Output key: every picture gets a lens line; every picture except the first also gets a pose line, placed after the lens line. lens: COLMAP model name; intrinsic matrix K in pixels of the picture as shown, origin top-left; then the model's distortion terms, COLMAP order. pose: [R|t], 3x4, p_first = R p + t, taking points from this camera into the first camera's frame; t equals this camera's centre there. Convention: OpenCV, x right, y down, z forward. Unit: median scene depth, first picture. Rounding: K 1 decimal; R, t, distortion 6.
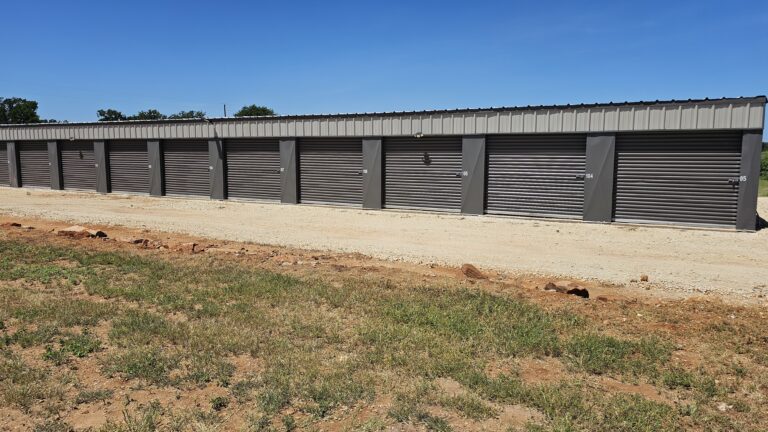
lens RADIAL K [[315.5, 0, 382.6], [0, 315.5, 190.7], [0, 0, 1]] dist [0.018844, -0.000422]
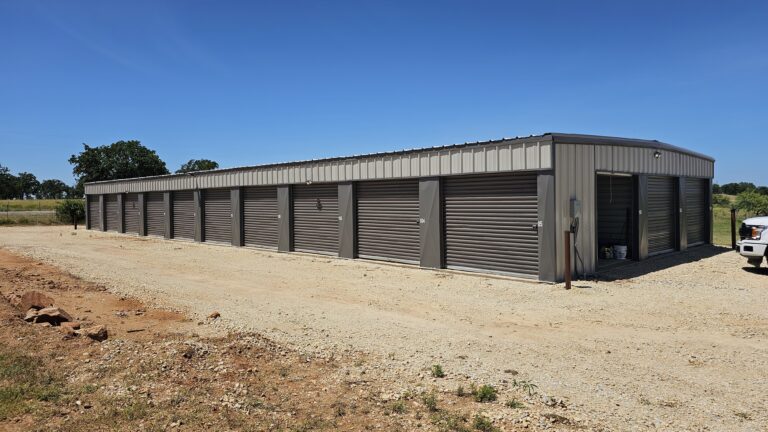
lens RADIAL K [[487.7, 0, 386.5], [0, 487.7, 215.1], [0, 0, 1]] dist [0.058745, -0.005011]
pose [[0.892261, -0.001212, -0.451518, 0.904909], [-0.035028, 0.996797, -0.071896, 0.035671], [0.450159, 0.079966, 0.889361, -0.287118]]
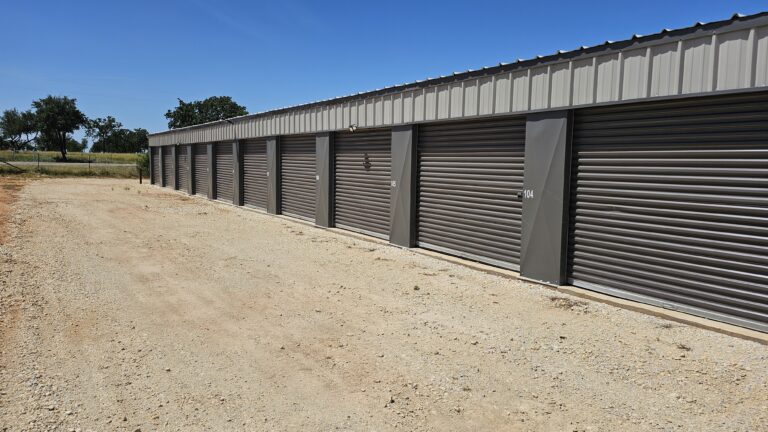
lens RADIAL K [[487.7, 0, 376.1], [0, 487.7, 214.3], [0, 0, 1]] dist [0.058745, -0.005011]
pose [[0.777462, 0.072196, -0.624772, 0.714141], [-0.078863, 0.996740, 0.017043, -0.003618], [0.623966, 0.036021, 0.780621, 0.139456]]
